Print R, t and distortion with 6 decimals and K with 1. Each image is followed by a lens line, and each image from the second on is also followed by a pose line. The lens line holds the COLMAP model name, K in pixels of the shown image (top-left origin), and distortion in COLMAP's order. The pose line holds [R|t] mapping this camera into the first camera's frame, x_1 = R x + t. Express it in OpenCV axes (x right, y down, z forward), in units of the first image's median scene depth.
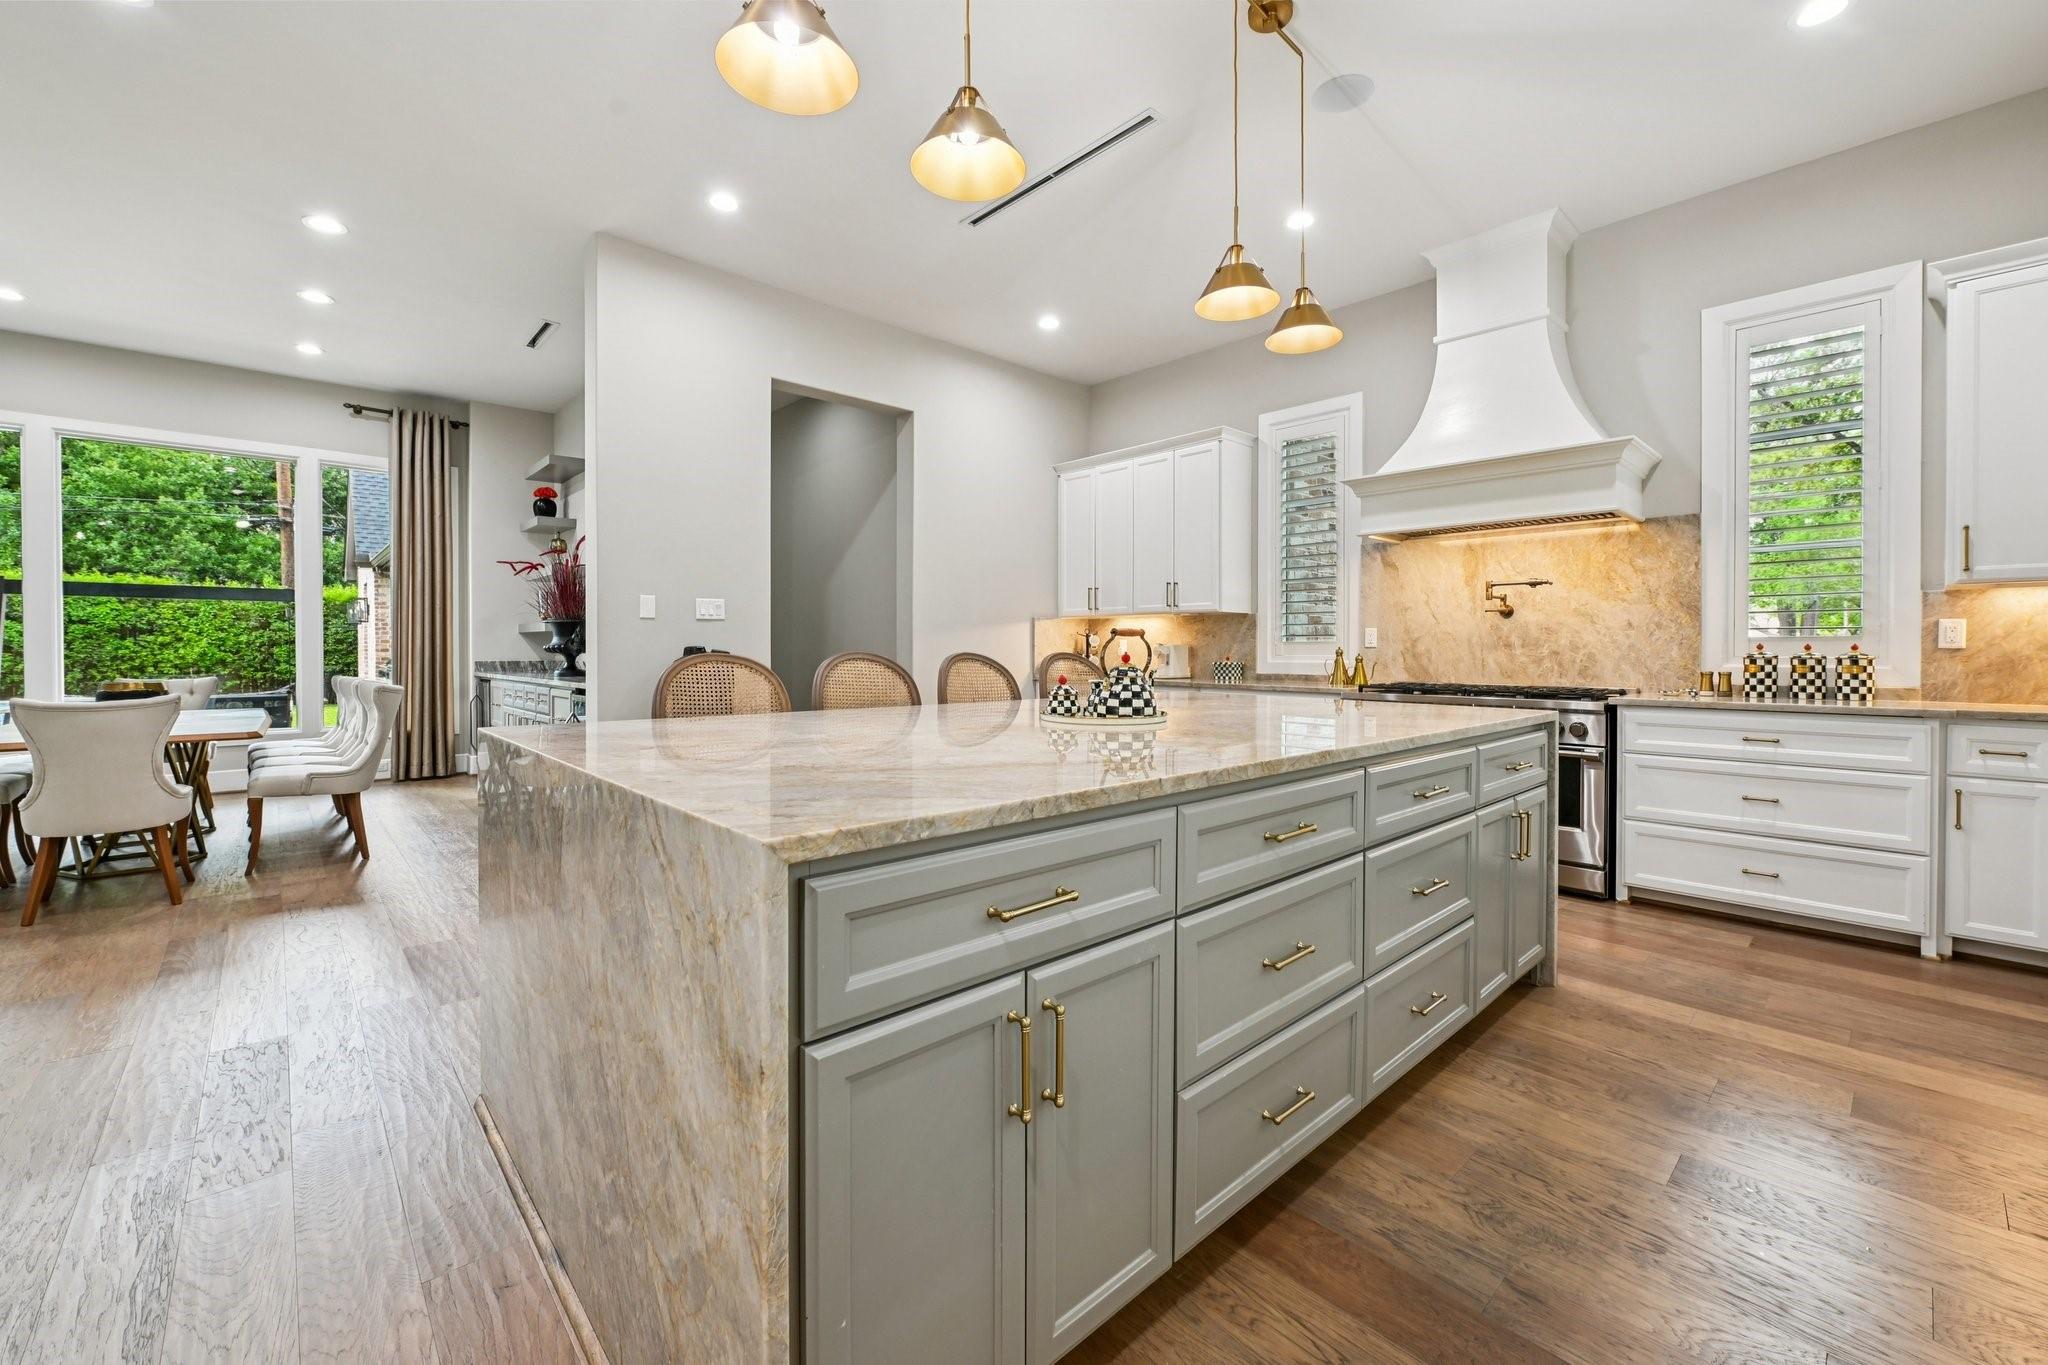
lens RADIAL K [[826.2, 0, 1024.1], [0, 826.2, 666.8], [0, 0, 1]] dist [0.001551, 0.000115]
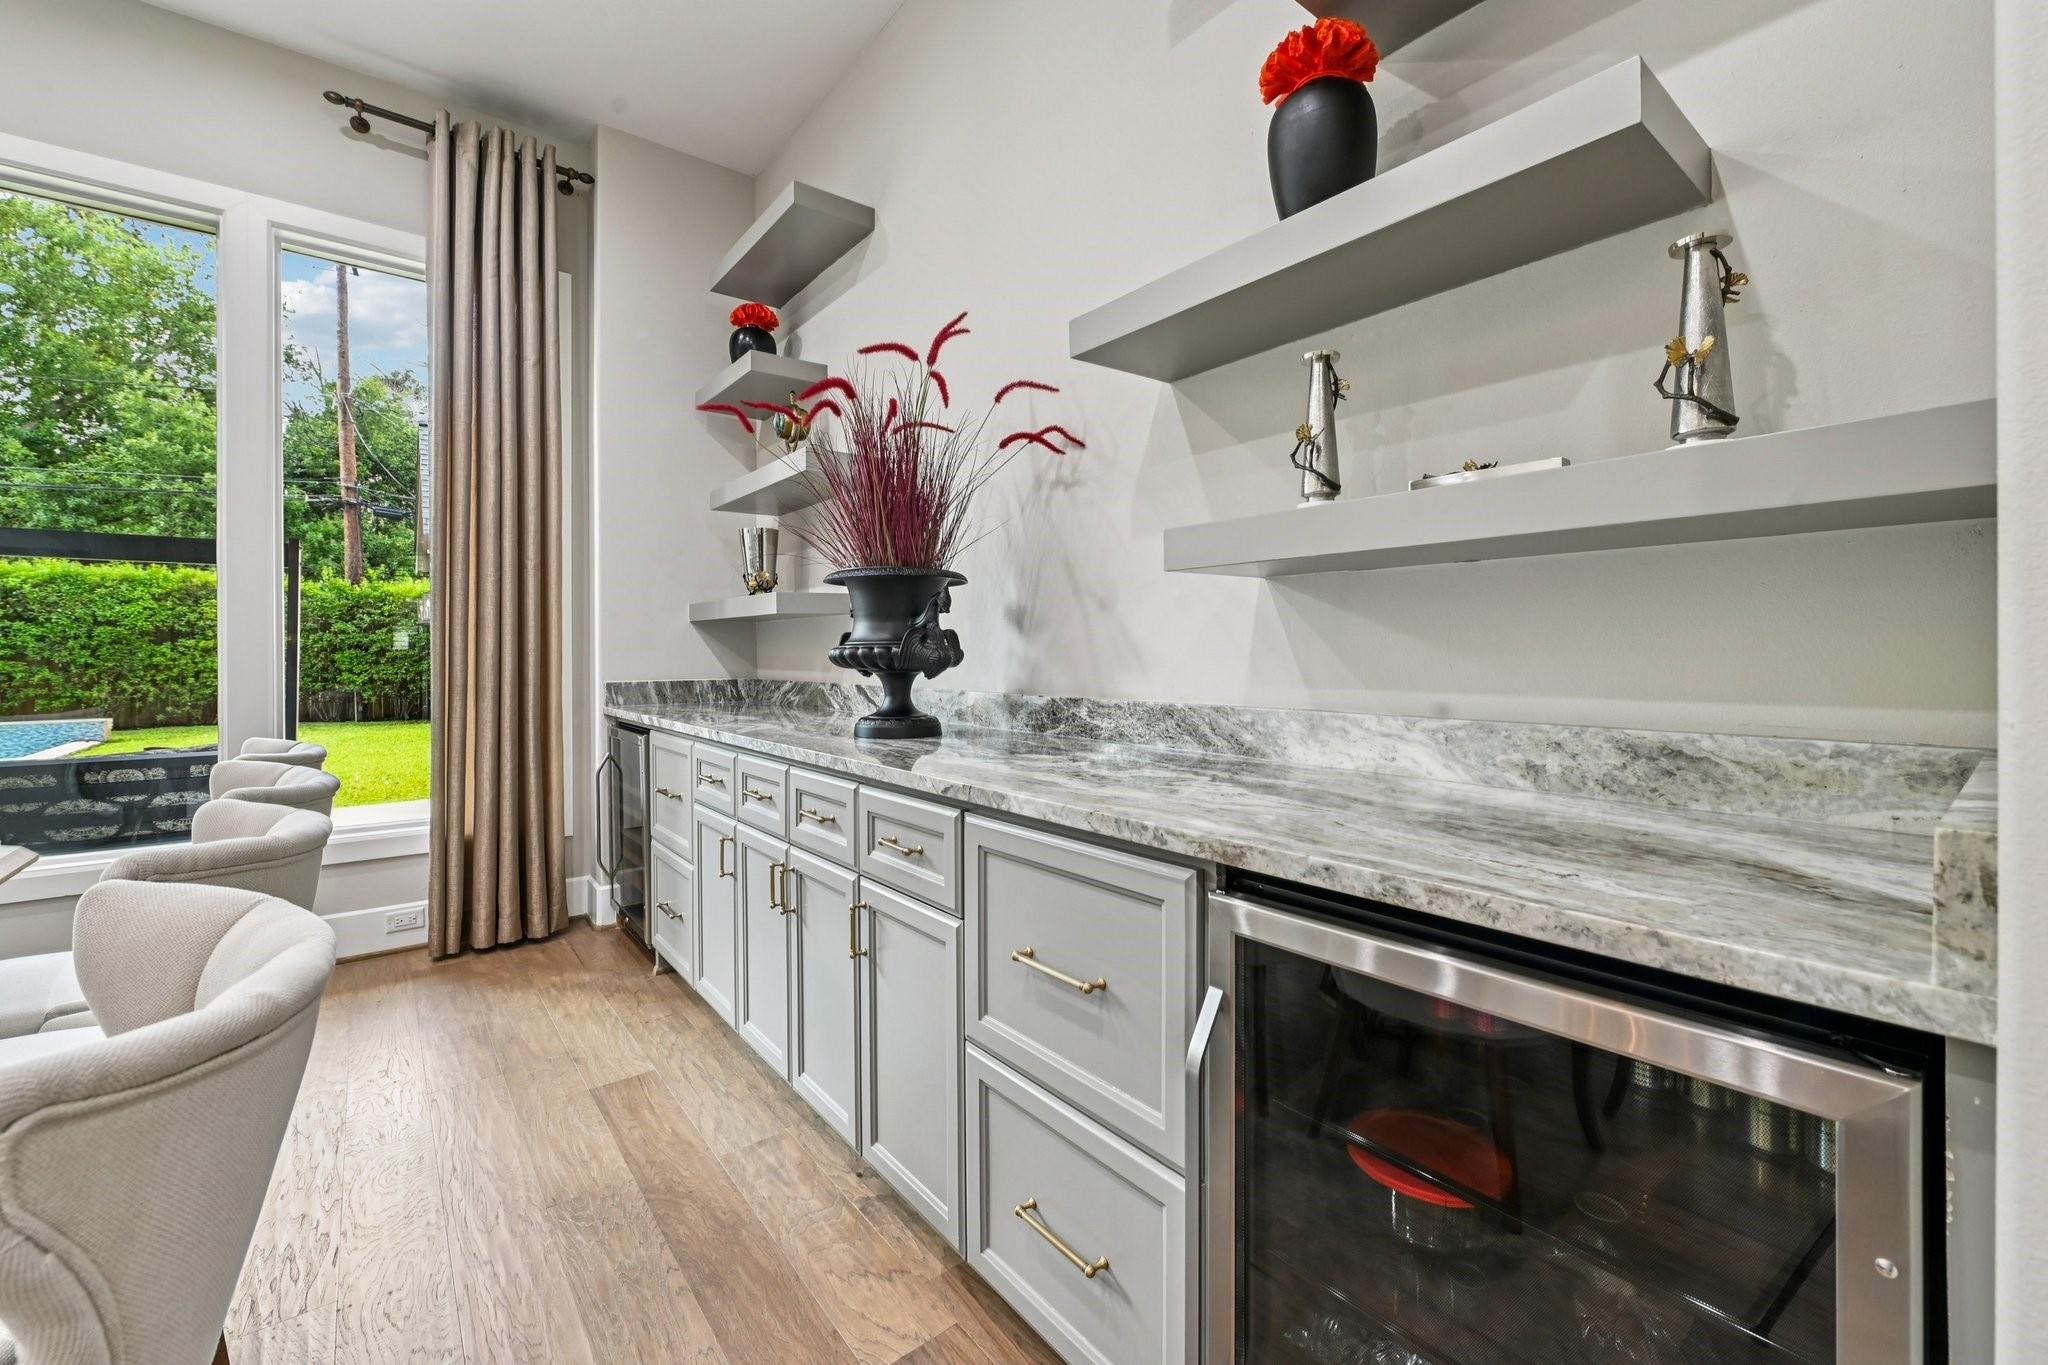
lens RADIAL K [[826.2, 0, 1022.0], [0, 826.2, 664.8], [0, 0, 1]] dist [0.001551, 0.000115]
pose [[0.997514, -0.003043, -0.070408, -0.394543], [0.002672, 0.999982, -0.005362, -0.013729], [0.070423, 0.005160, 0.997504, 0.547212]]
